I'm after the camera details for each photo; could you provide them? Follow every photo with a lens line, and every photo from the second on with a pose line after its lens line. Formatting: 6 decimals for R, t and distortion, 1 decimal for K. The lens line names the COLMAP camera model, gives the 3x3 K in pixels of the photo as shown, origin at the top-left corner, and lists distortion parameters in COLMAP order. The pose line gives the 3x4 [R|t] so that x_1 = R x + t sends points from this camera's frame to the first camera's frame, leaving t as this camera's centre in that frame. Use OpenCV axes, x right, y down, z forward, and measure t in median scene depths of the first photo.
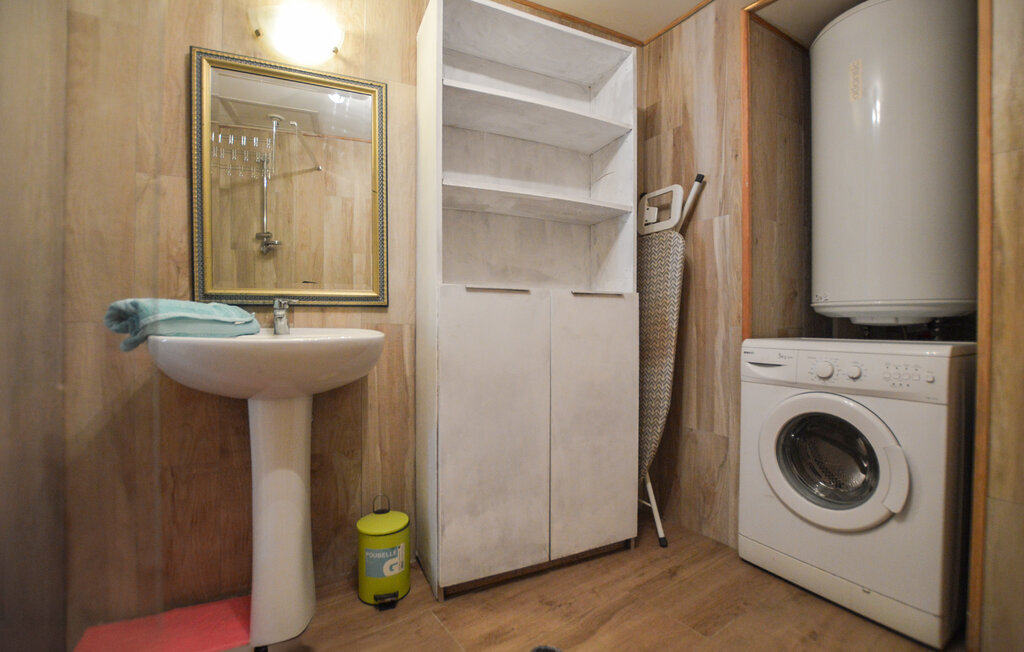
lens RADIAL K [[450.5, 0, 509.2], [0, 450.5, 326.5], [0, 0, 1]] dist [-0.022230, -0.000418]
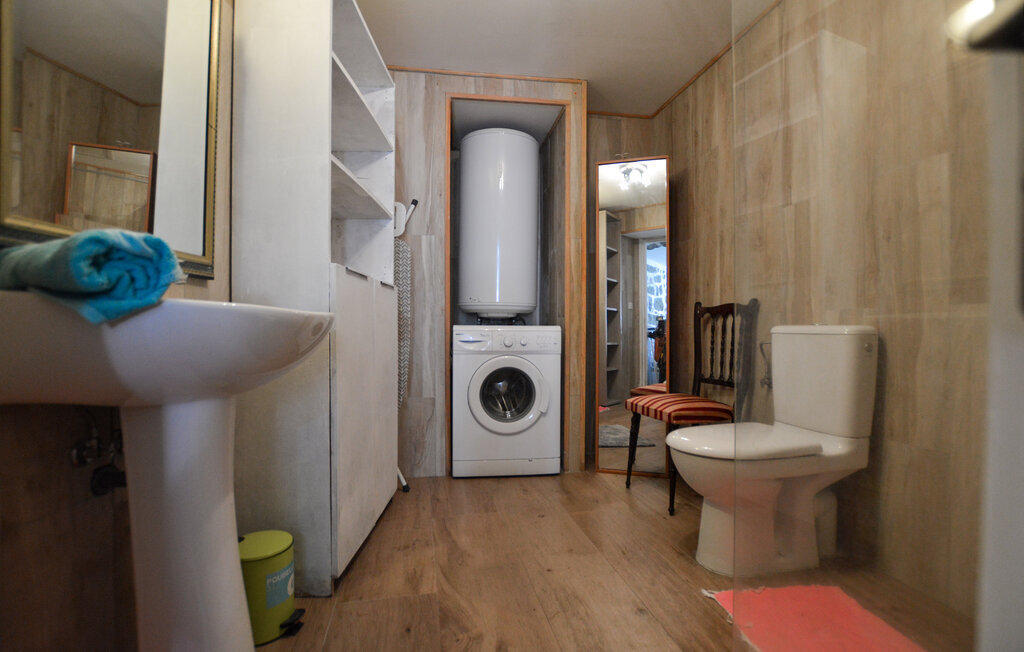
lens RADIAL K [[479.2, 0, 514.0], [0, 479.2, 325.8], [0, 0, 1]] dist [-0.027341, 0.001945]
pose [[0.396165, 0.003807, 0.918171, -0.829818], [0.001821, 0.999986, -0.004931, 0.038174], [-0.918178, 0.003626, 0.396152, 0.211048]]
